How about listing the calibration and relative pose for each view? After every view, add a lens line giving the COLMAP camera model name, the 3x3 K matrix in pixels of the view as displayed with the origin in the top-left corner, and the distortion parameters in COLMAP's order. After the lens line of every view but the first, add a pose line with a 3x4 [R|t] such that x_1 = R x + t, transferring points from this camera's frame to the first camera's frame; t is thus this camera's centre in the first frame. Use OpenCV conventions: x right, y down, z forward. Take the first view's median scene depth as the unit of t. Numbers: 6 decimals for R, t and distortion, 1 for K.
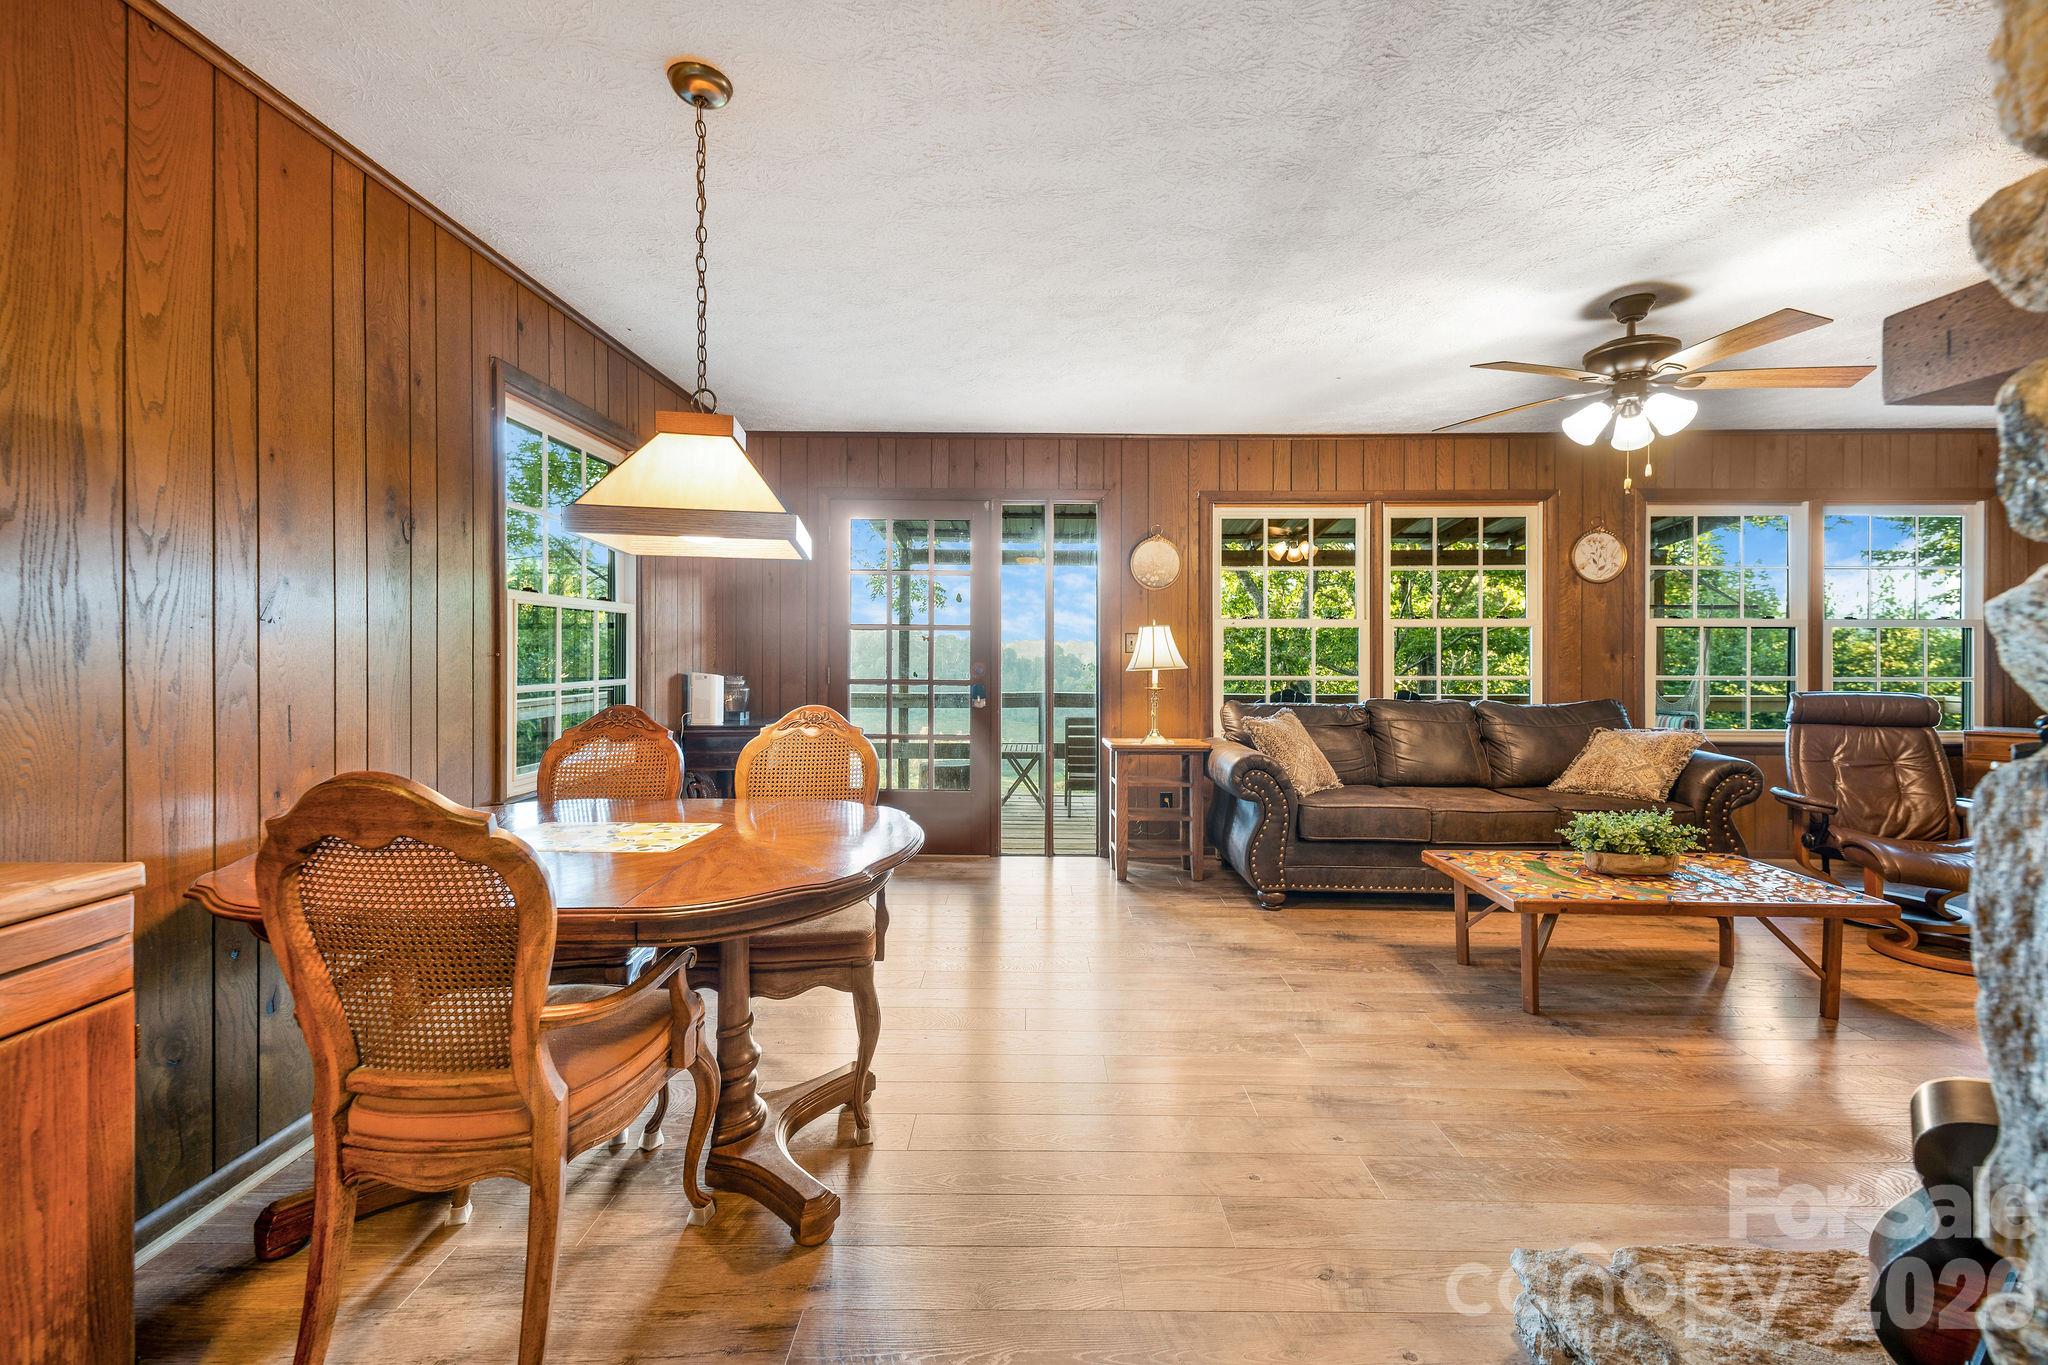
lens RADIAL K [[839.2, 0, 1027.1], [0, 839.2, 652.3], [0, 0, 1]] dist [0.021267, -0.007431]
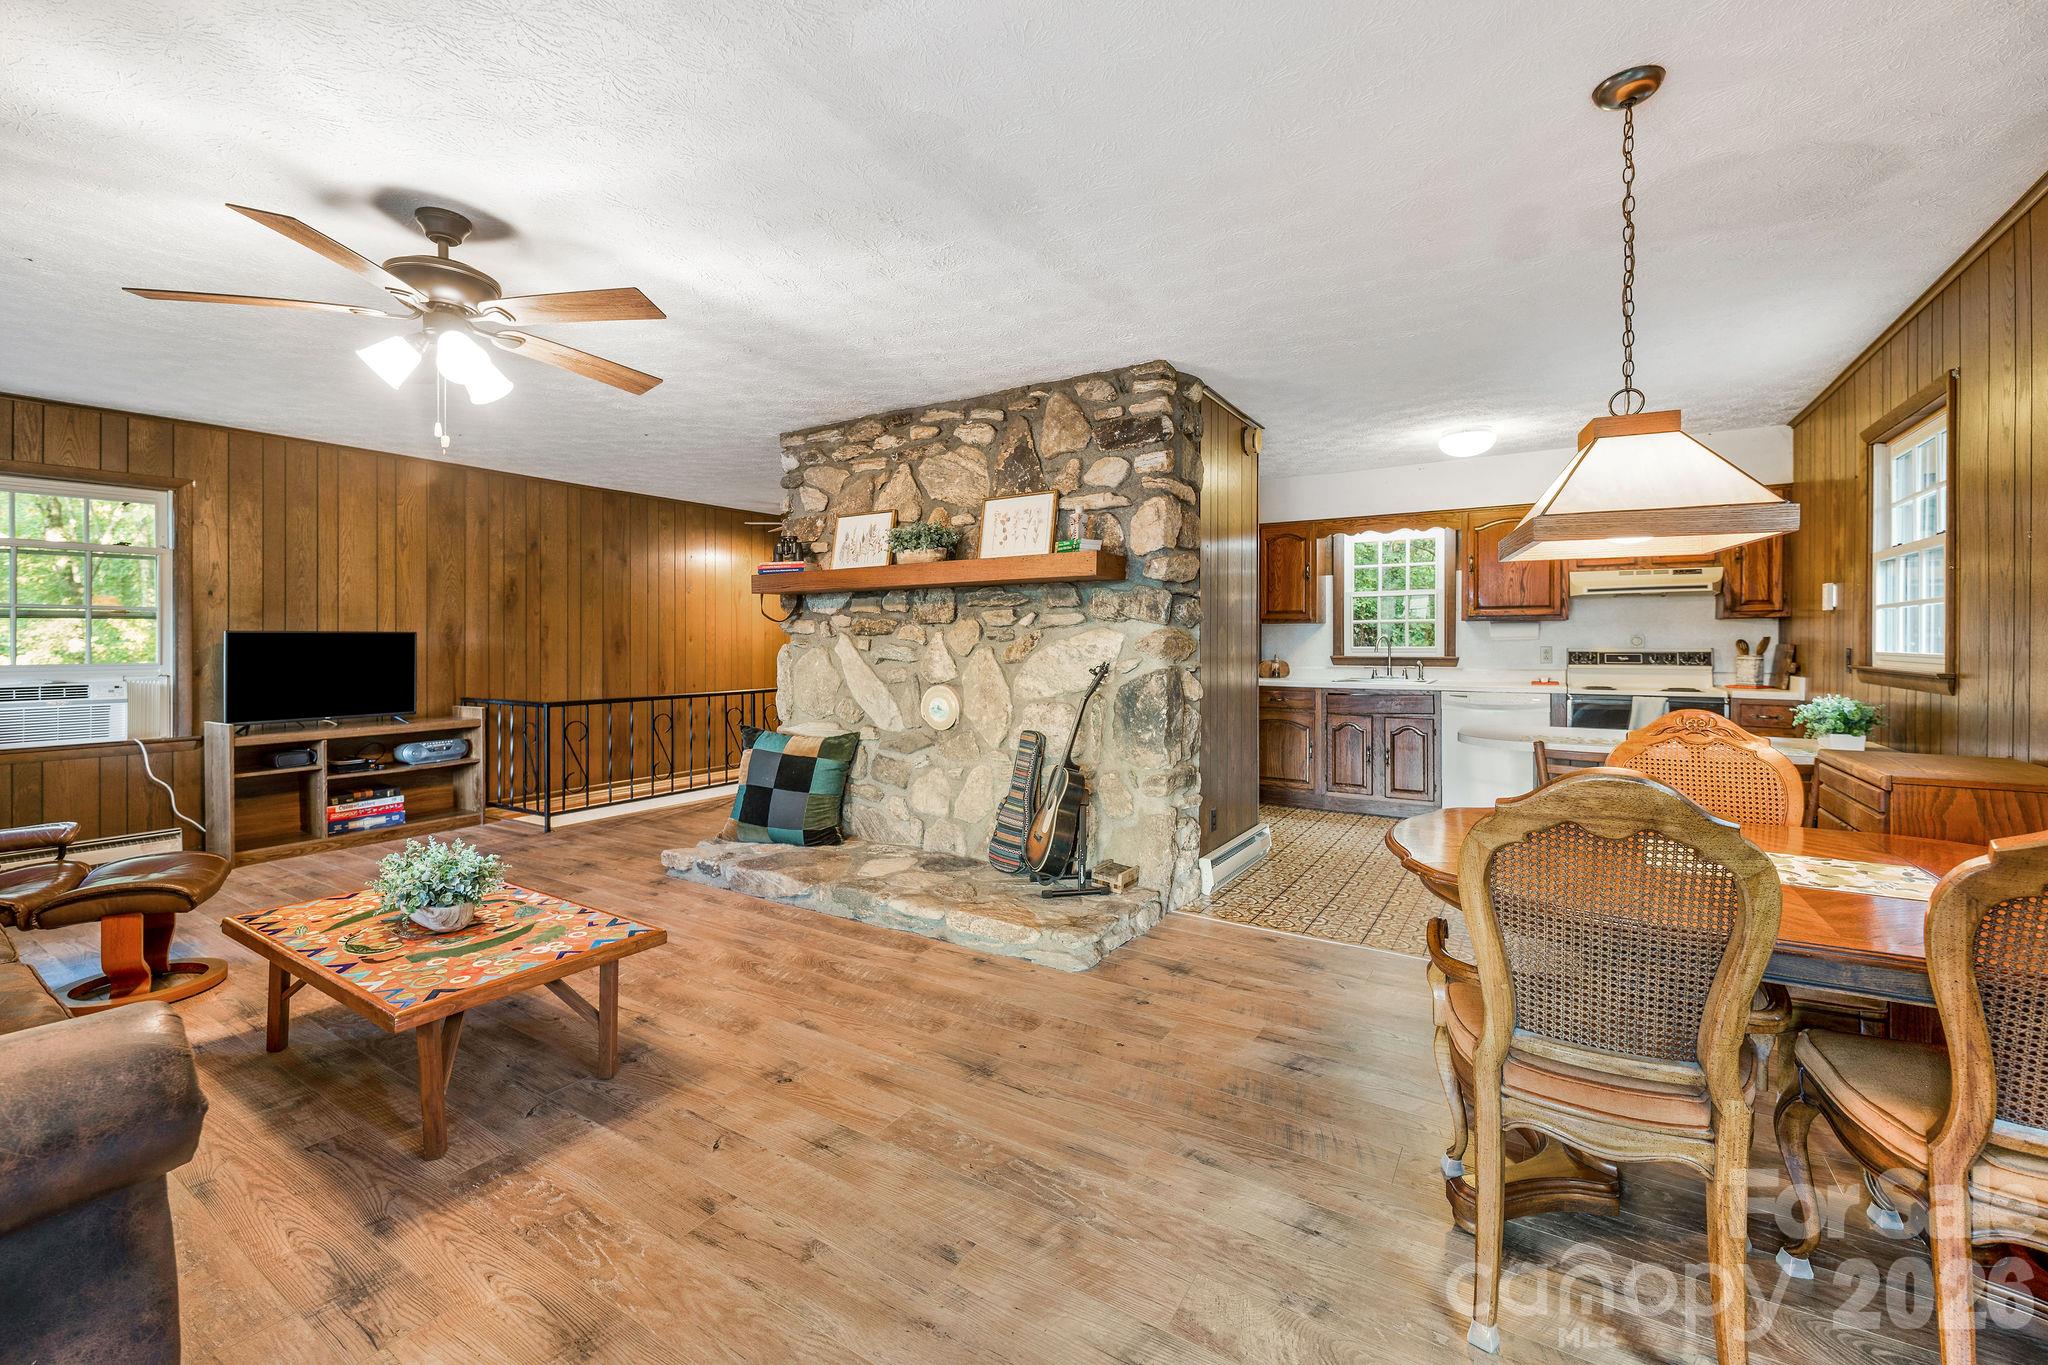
lens RADIAL K [[839.2, 0, 1027.1], [0, 839.2, 652.3], [0, 0, 1]] dist [0.021267, -0.007431]
pose [[-0.852969, -0.008295, 0.521896, -0.145401], [-0.000099, 0.999876, 0.015730, -0.008708], [-0.521962, 0.013365, -0.852864, 1.083364]]
